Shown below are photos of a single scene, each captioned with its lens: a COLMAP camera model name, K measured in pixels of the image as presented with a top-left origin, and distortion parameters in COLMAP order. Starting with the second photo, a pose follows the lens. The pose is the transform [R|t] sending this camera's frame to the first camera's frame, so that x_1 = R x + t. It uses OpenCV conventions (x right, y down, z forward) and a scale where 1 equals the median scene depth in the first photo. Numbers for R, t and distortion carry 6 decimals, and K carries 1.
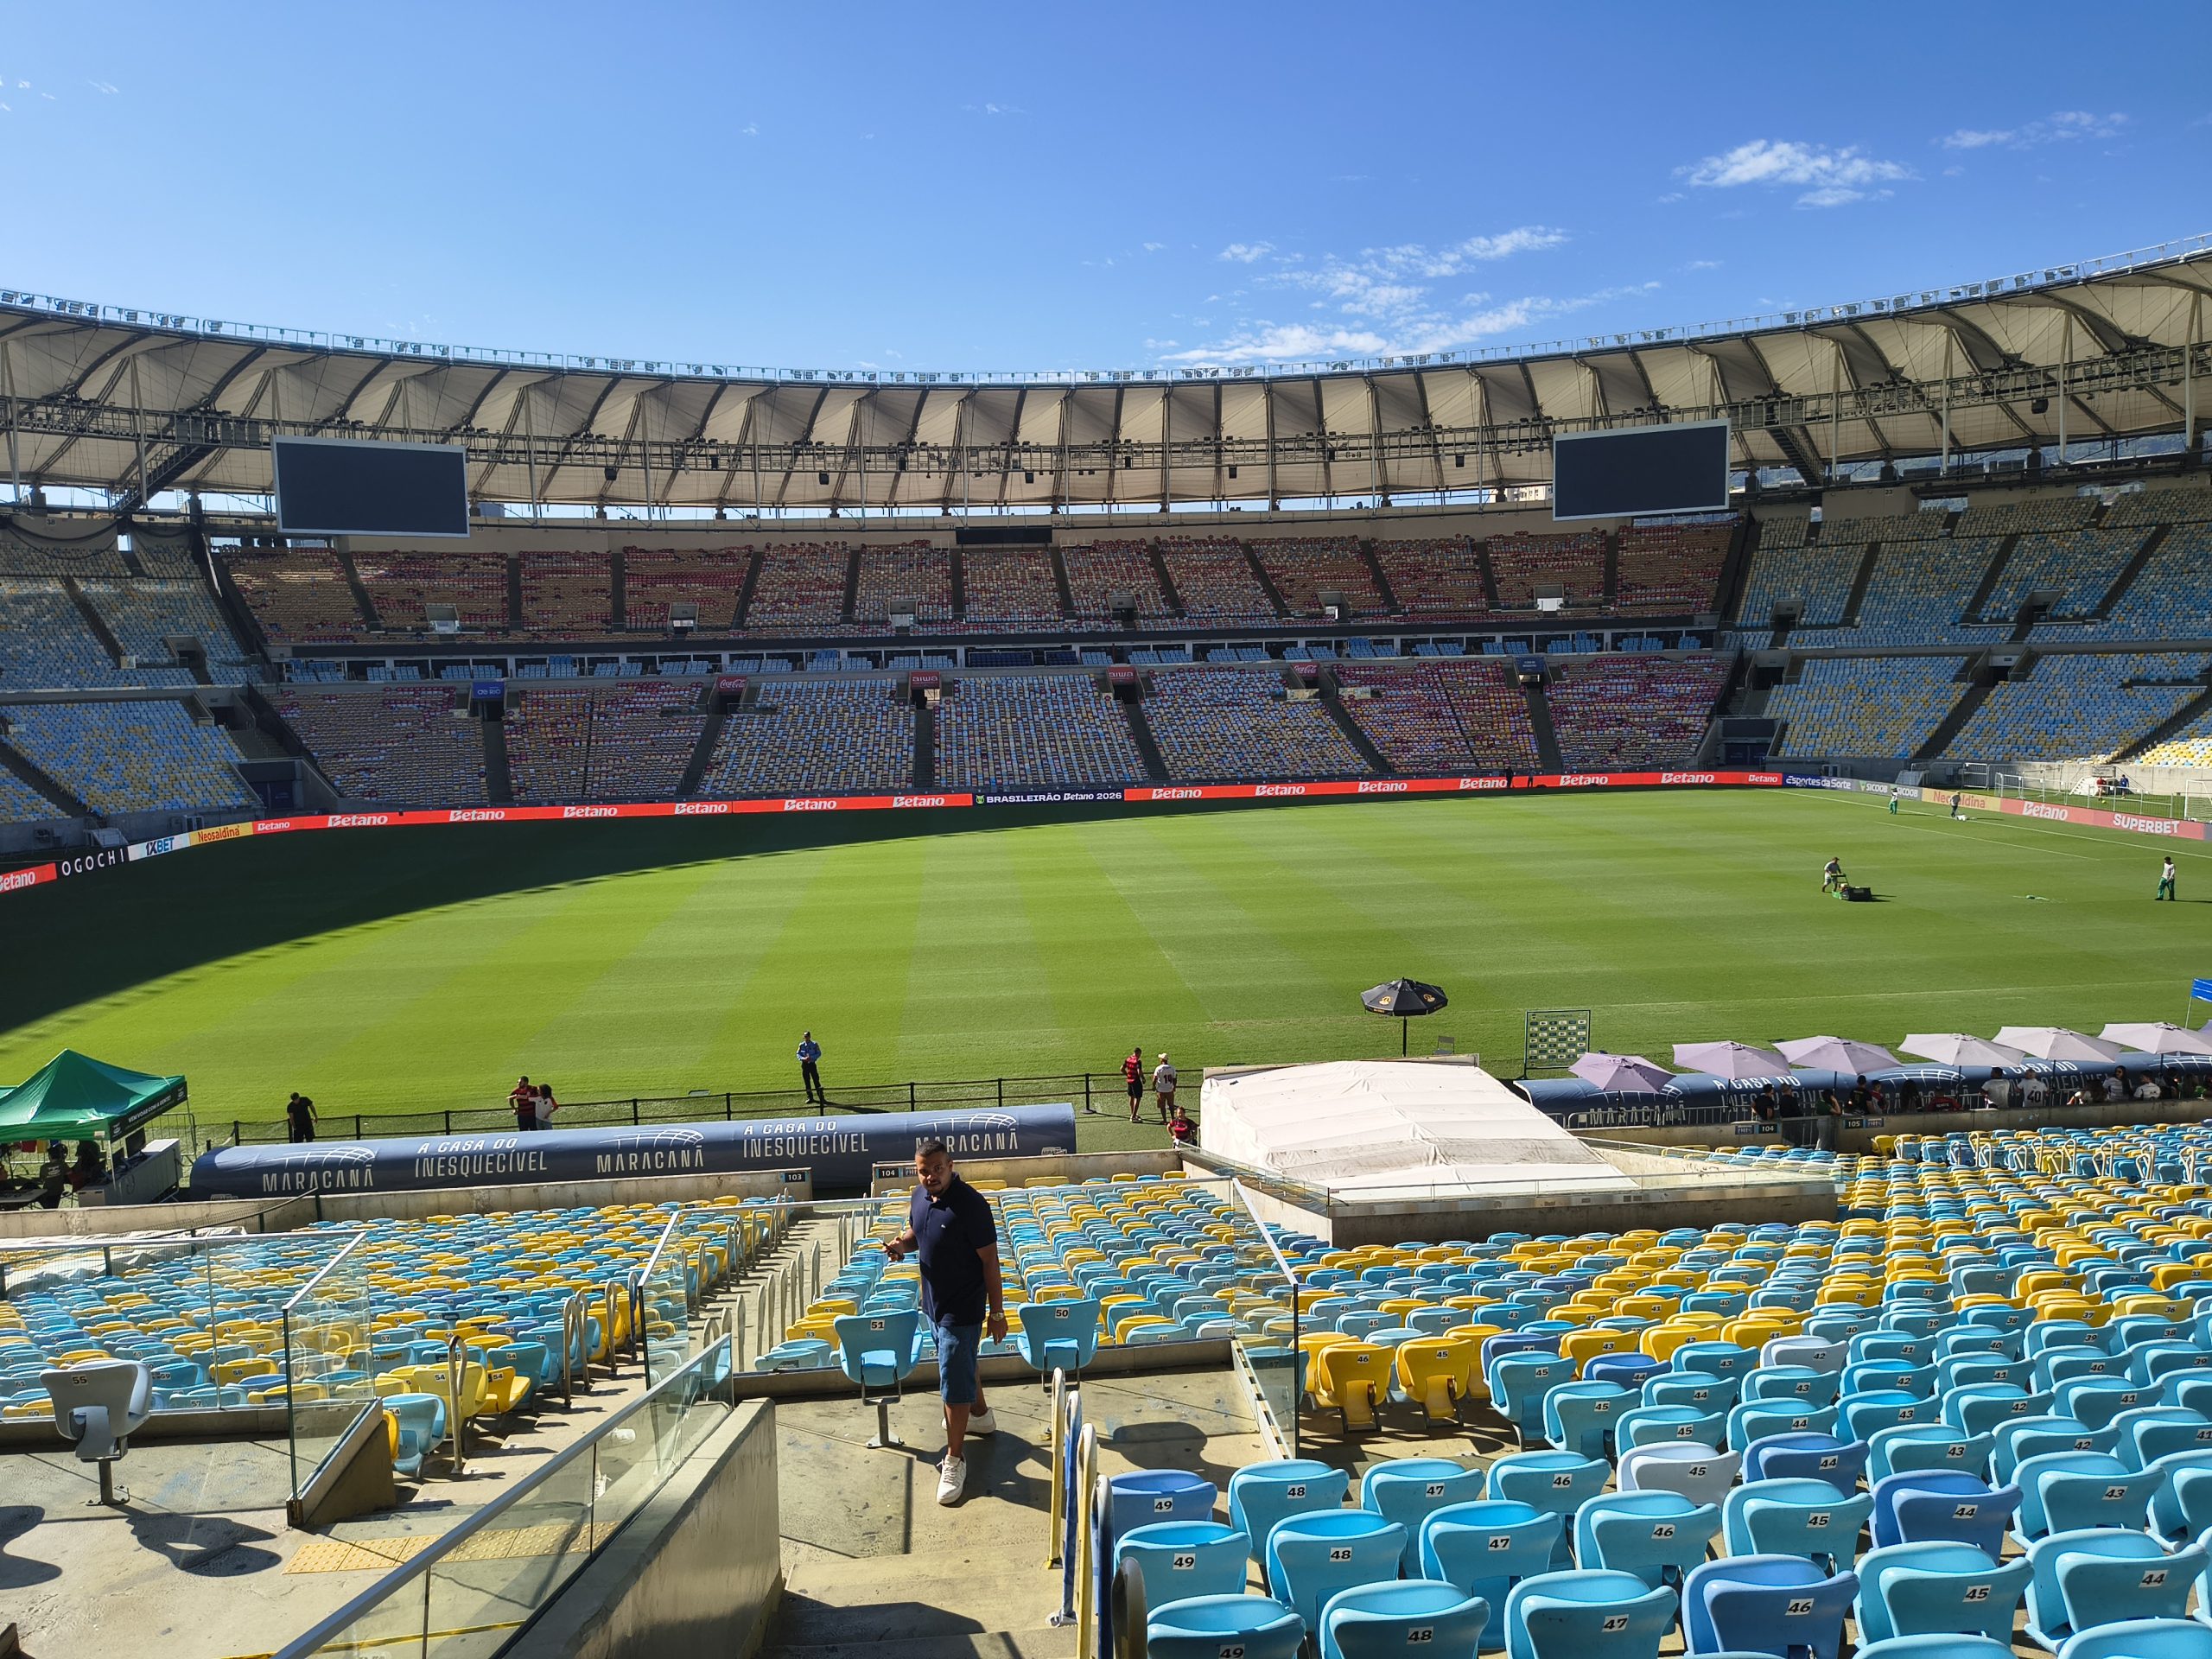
lens RADIAL K [[1508.3, 0, 1099.6], [0, 1508.3, 817.1], [0, 0, 1]] dist [0.058582, 0.001203]
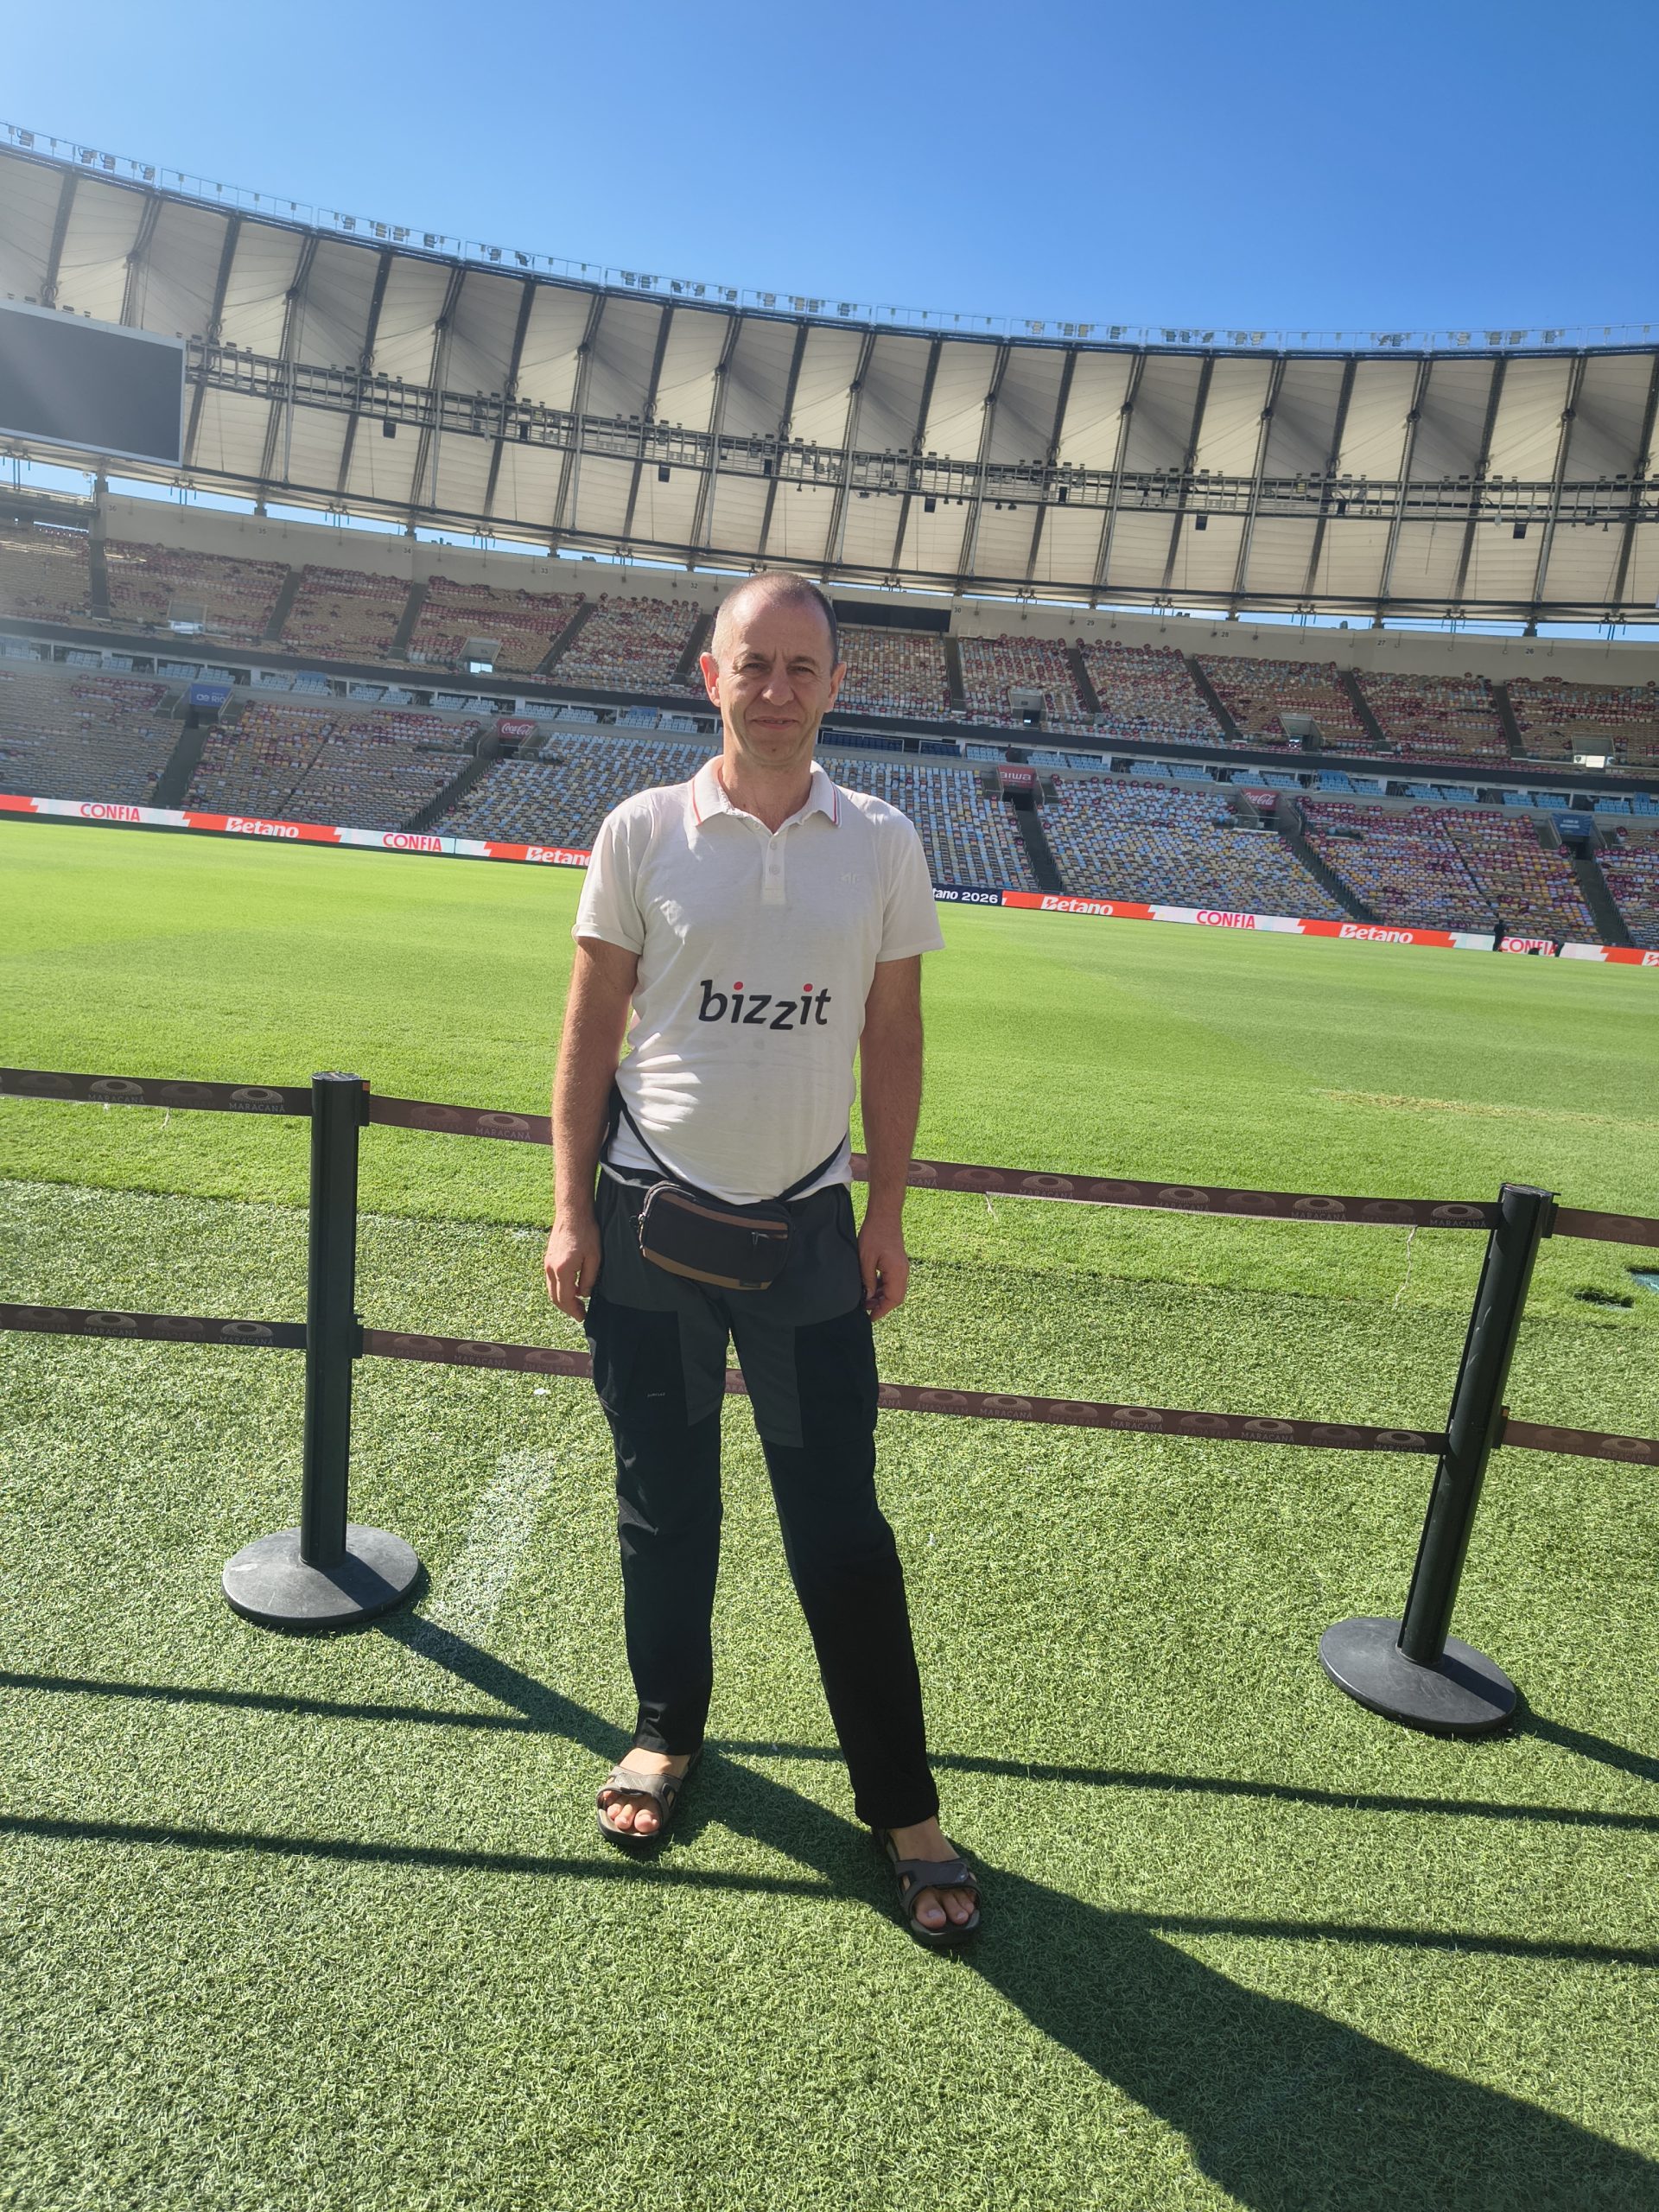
lens RADIAL K [[1508.3, 0, 829.5], [0, 1508.3, 1106.0], [0, 0, 1]] dist [0.058582, 0.001203]
pose [[0.988229, 0.130202, -0.080322, 0.004495], [-0.125902, 0.990434, 0.056481, 0.037714], [0.086907, -0.045704, 0.995167, 0.213550]]
